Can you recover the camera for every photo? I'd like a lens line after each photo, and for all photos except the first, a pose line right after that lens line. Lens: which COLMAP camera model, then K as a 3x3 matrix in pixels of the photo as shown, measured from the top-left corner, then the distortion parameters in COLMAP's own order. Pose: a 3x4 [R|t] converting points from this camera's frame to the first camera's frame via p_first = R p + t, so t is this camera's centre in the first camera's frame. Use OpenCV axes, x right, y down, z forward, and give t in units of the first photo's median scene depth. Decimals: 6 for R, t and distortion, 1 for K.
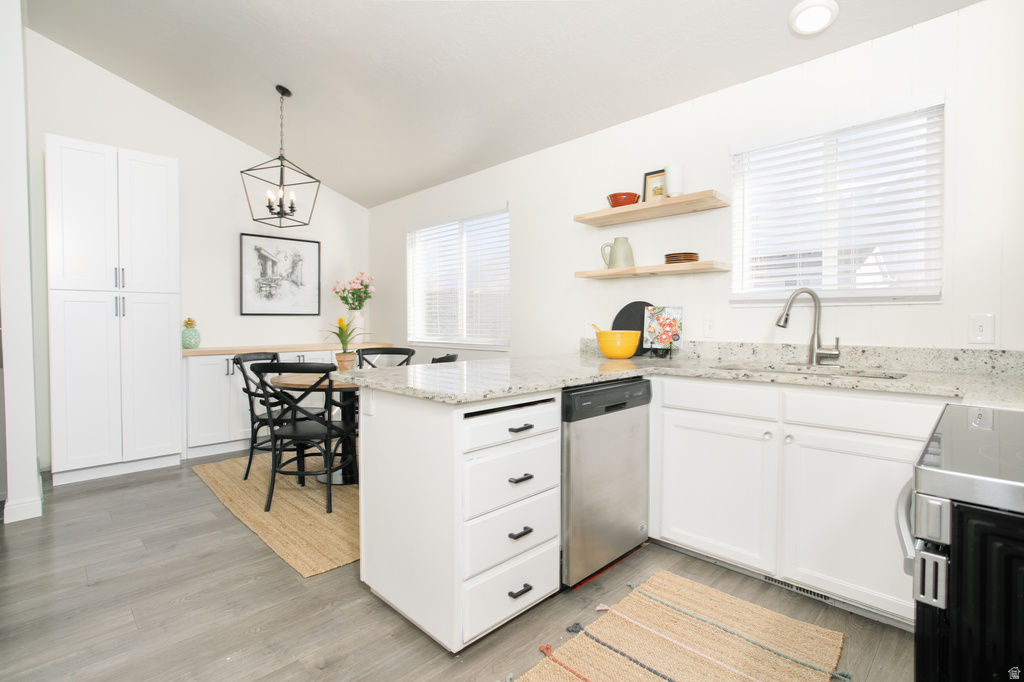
lens RADIAL K [[510.5, 0, 509.3], [0, 510.5, 332.9], [0, 0, 1]] dist [-0.011580, 0.019411]
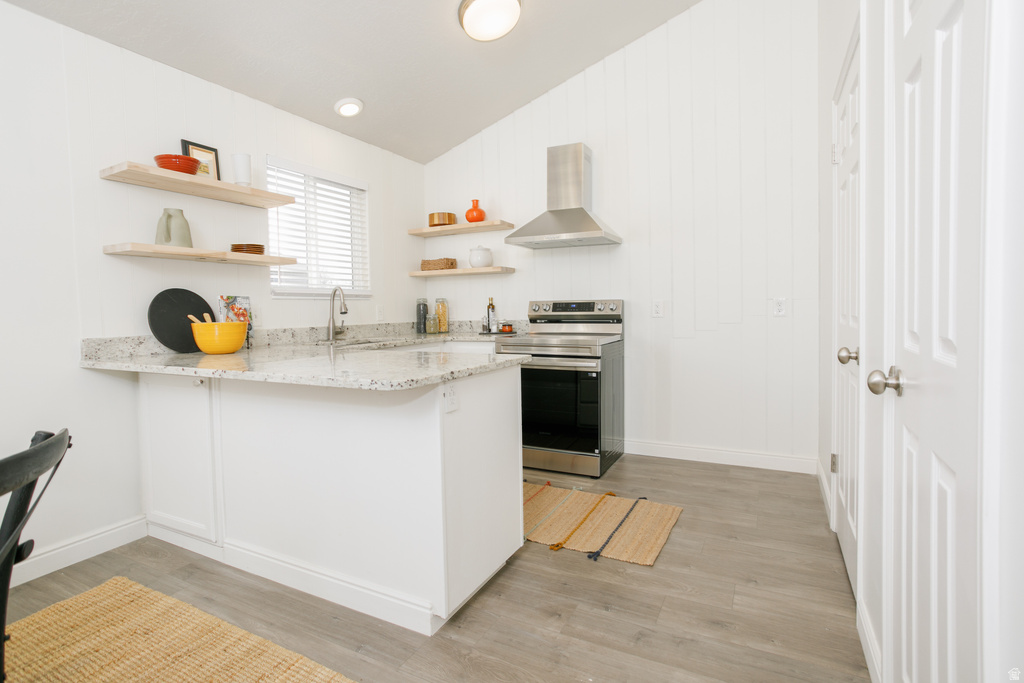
lens RADIAL K [[510.5, 0, 509.3], [0, 510.5, 339.1], [0, 0, 1]] dist [-0.011580, 0.019411]
pose [[-0.331067, -0.053999, 0.942061, -0.821721], [0.035473, 0.996943, 0.069611, -0.019929], [-0.942940, 0.056463, -0.328140, 0.870259]]
